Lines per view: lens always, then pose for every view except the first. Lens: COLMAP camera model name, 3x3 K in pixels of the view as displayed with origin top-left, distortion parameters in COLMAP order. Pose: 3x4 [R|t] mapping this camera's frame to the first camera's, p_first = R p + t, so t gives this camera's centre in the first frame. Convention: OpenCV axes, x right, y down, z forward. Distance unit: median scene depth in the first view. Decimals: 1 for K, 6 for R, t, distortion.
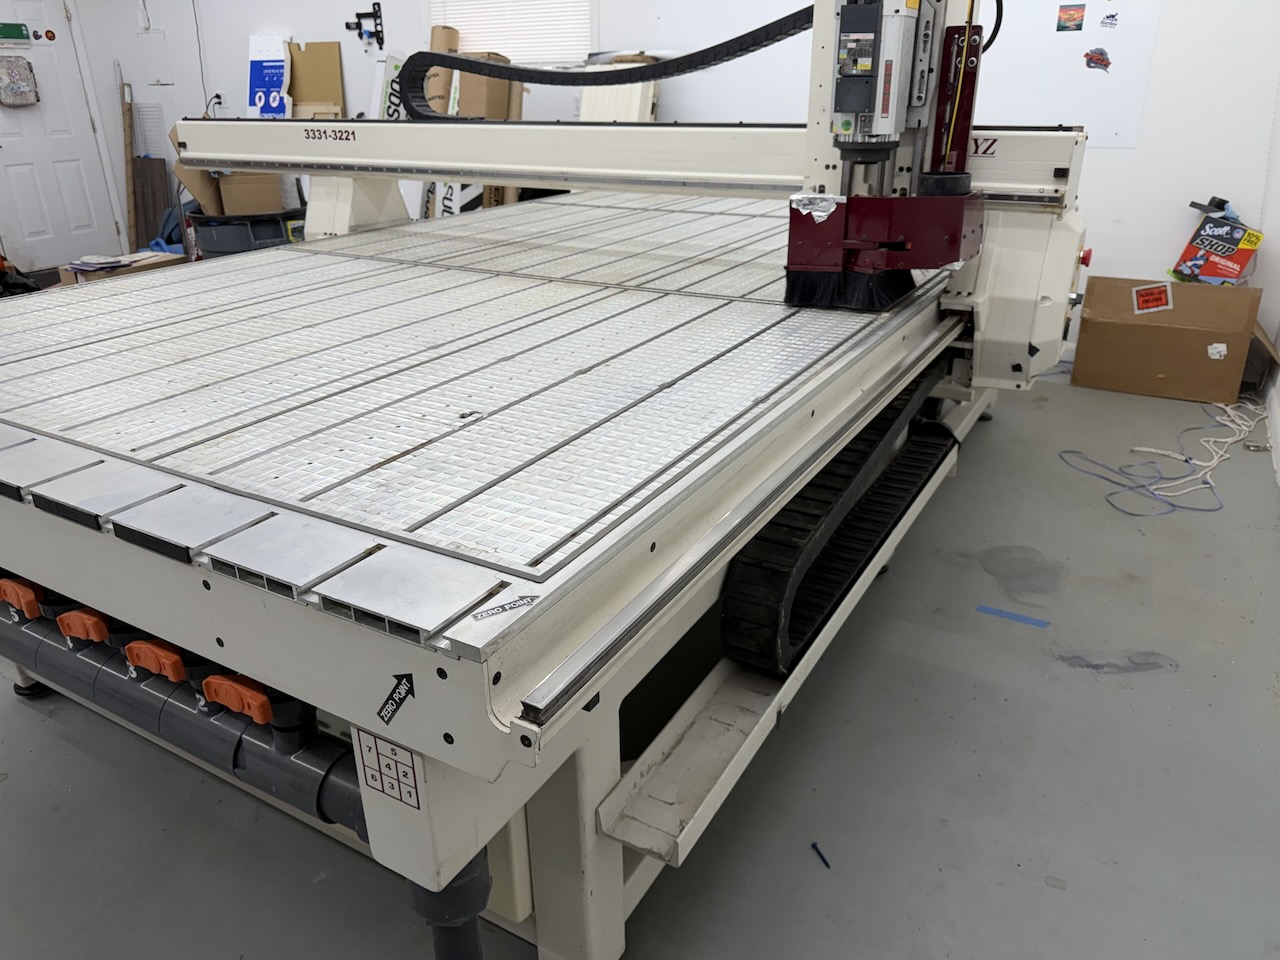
lens RADIAL K [[926.6, 0, 644.5], [0, 926.6, 472.6], [0, 0, 1]] dist [0.005771, -0.004397]
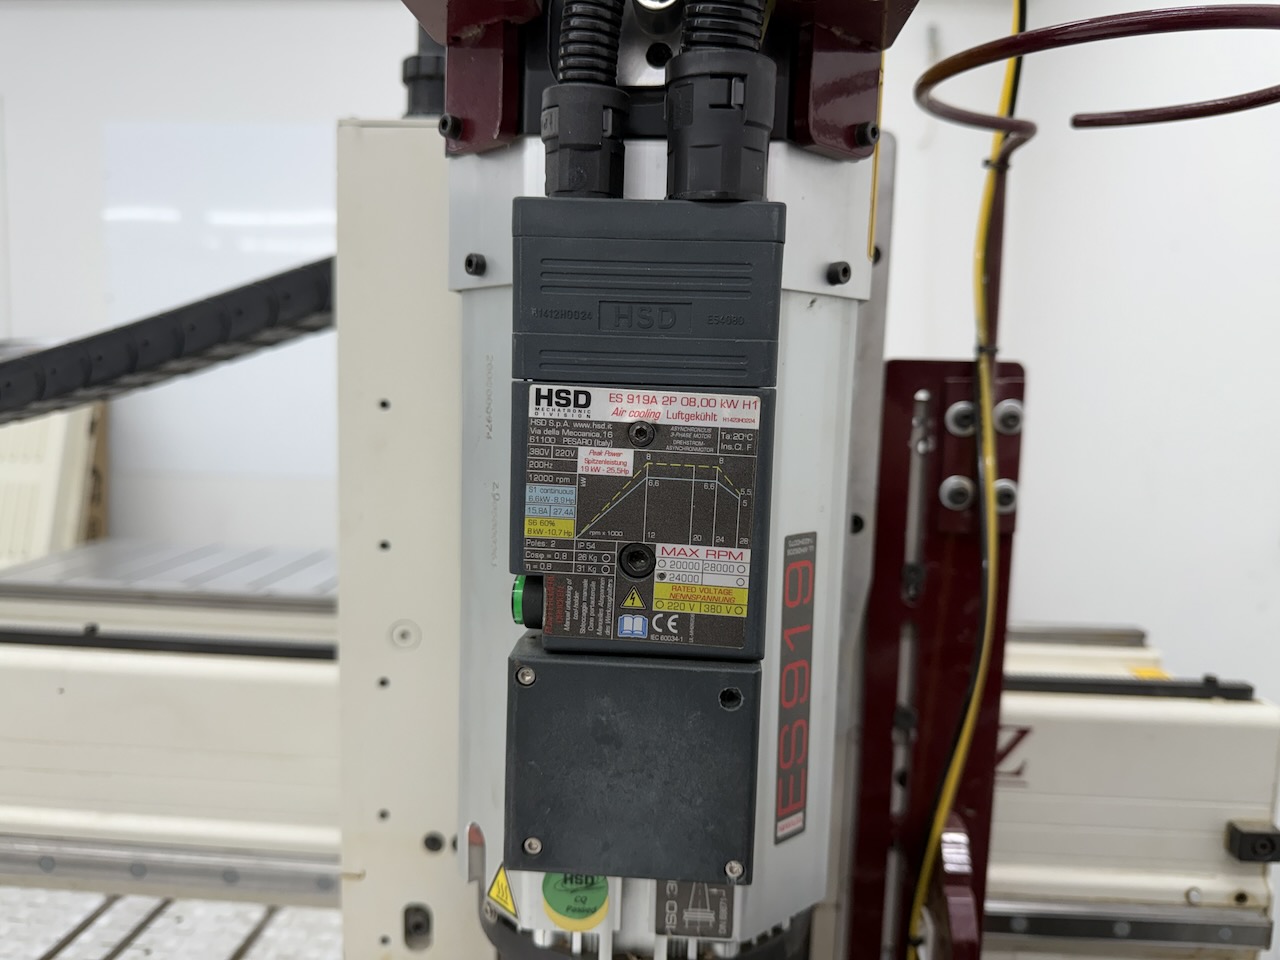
lens RADIAL K [[926.6, 0, 639.0], [0, 926.6, 481.2], [0, 0, 1]] dist [0.005771, -0.004397]
pose [[0.898092, -0.009165, 0.439712, 0.155640], [0.130956, 0.960007, -0.247462, -0.399492], [-0.419859, 0.279827, 0.863374, 0.828809]]
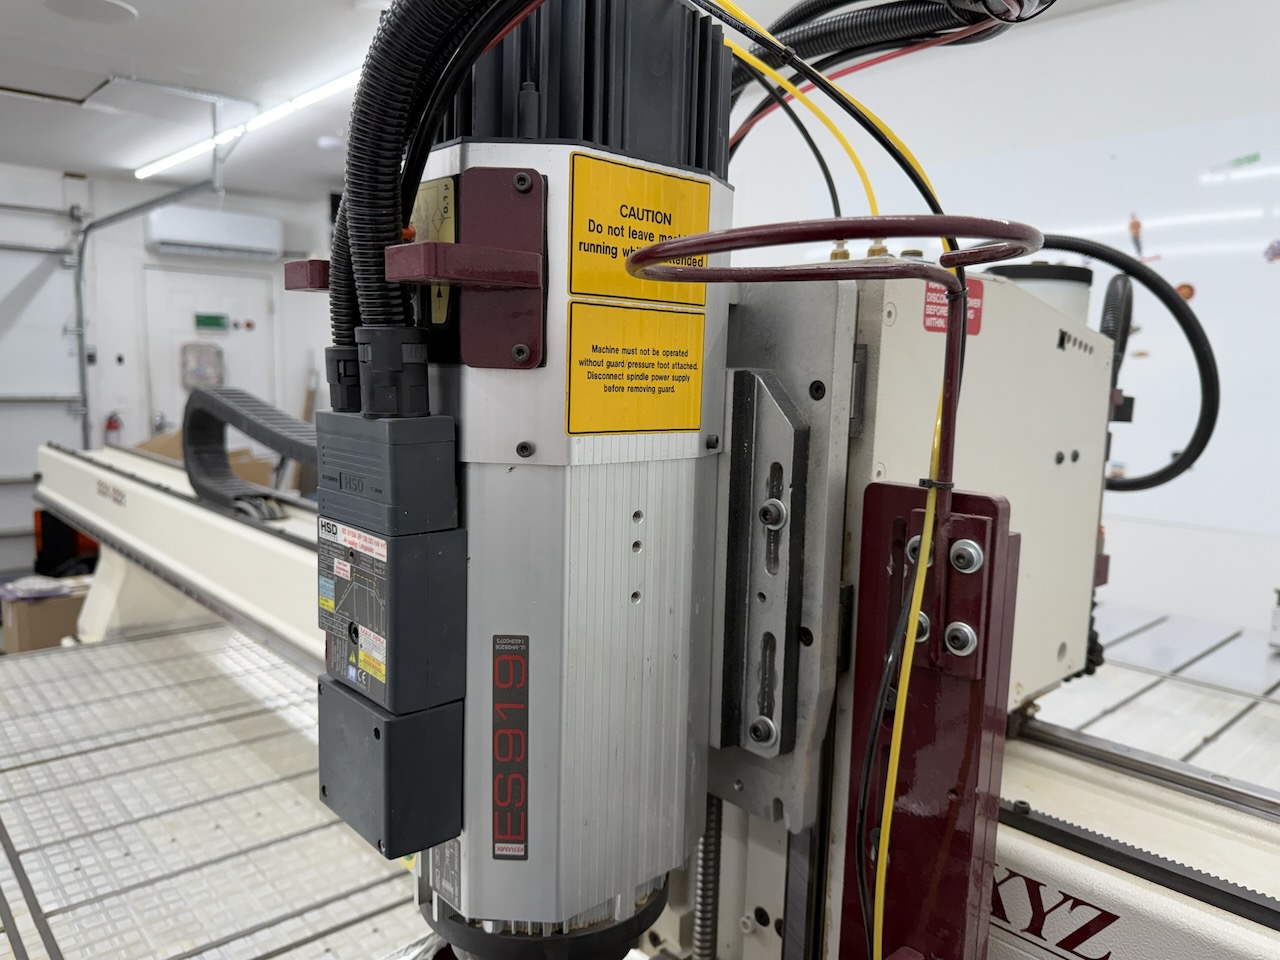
lens RADIAL K [[926.6, 0, 649.2], [0, 926.6, 479.6], [0, 0, 1]] dist [0.005771, -0.004397]
pose [[0.954666, 0.071439, -0.288979, 0.344621], [-0.147226, 0.957045, -0.249780, -0.412468], [0.258721, 0.281002, 0.924176, 0.755158]]
